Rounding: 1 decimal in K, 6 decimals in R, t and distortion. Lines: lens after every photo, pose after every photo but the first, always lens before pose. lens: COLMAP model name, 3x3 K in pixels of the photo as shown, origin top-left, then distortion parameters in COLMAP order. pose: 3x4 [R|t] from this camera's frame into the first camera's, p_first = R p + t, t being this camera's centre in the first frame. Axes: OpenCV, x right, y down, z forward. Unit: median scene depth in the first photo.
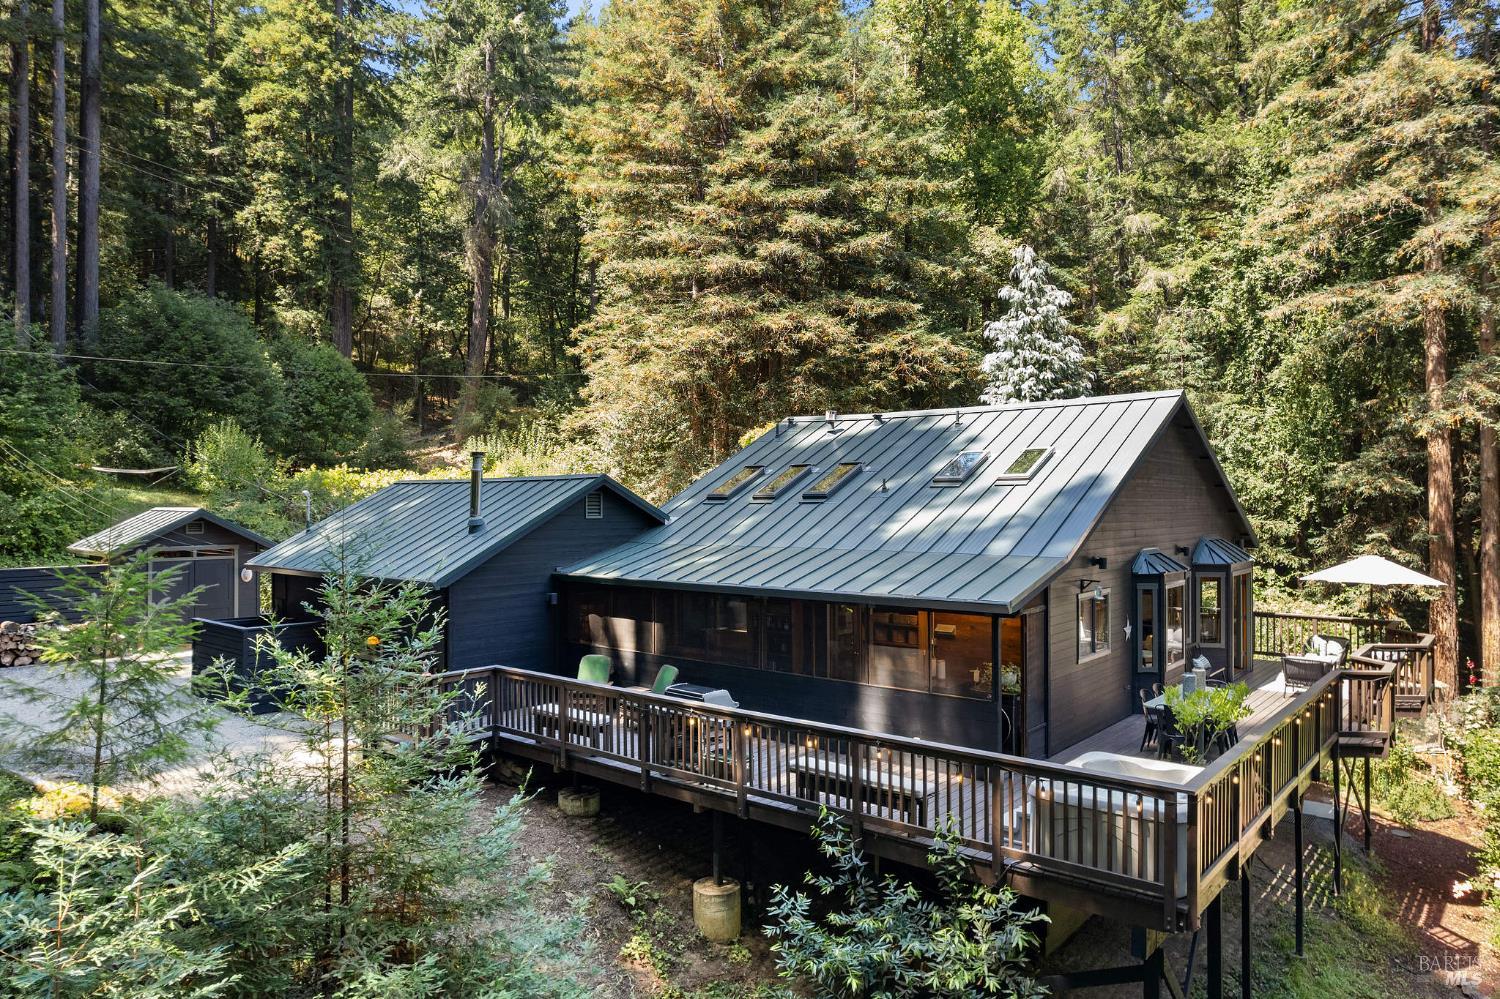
lens RADIAL K [[947.0, 0, 741.9], [0, 947.0, 484.3], [0, 0, 1]] dist [-0.073064, 0.065313]
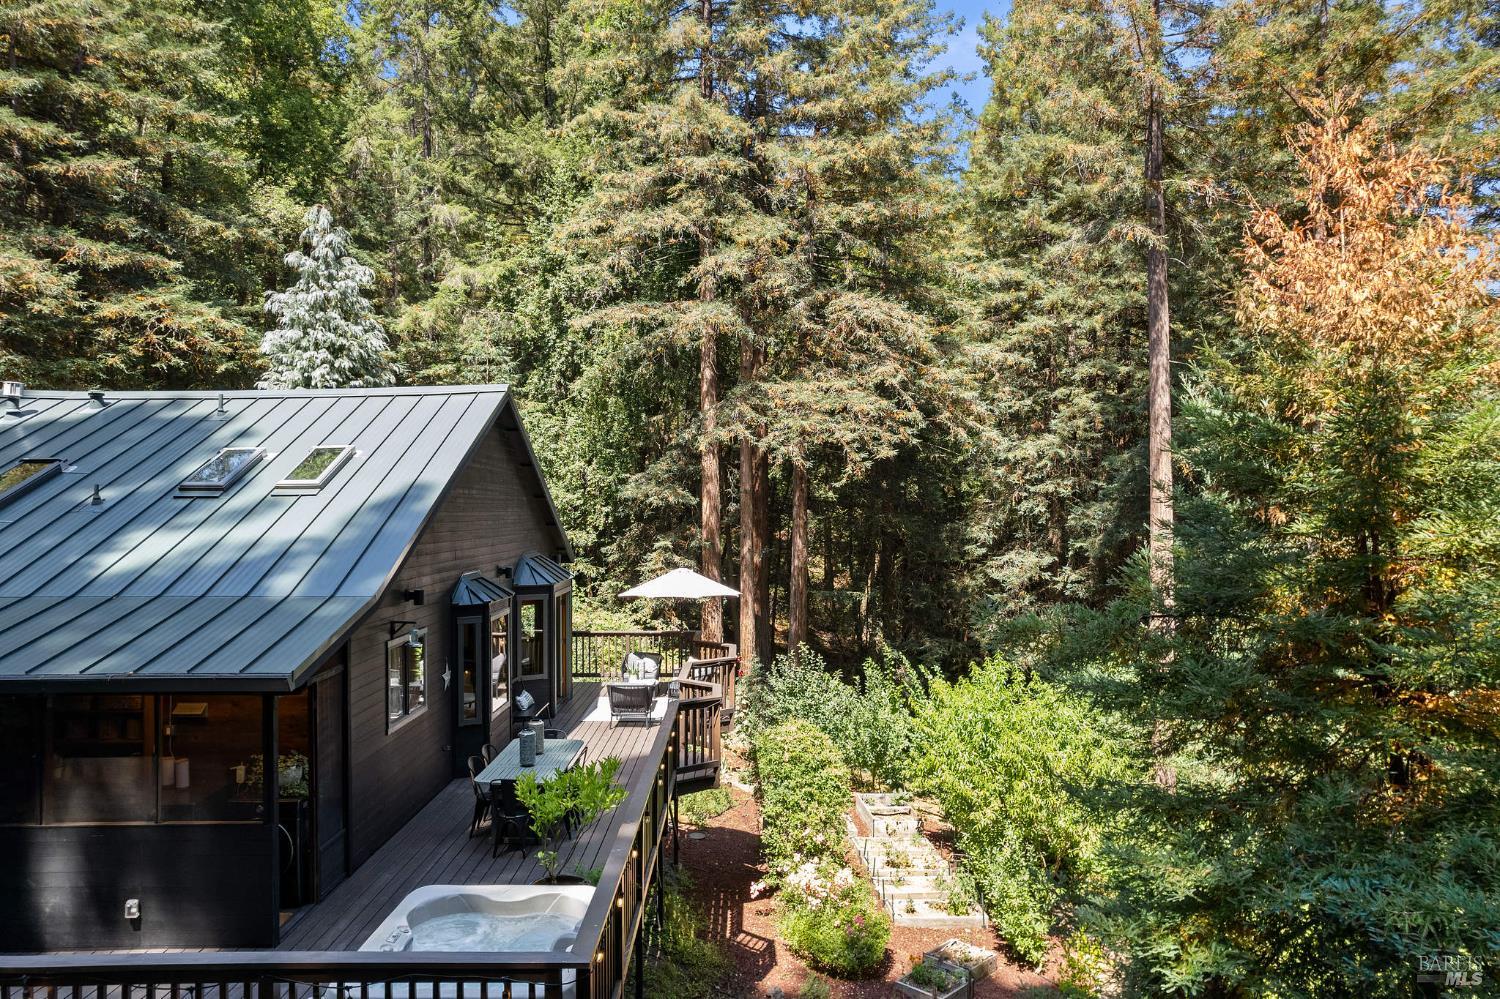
lens RADIAL K [[947.0, 0, 741.9], [0, 947.0, 484.3], [0, 0, 1]] dist [-0.073064, 0.065313]
pose [[0.749957, 0.012741, 0.661363, 0.037148], [-0.007918, 0.999916, -0.010285, -0.001910], [-0.661439, 0.002477, 0.749995, 0.127328]]
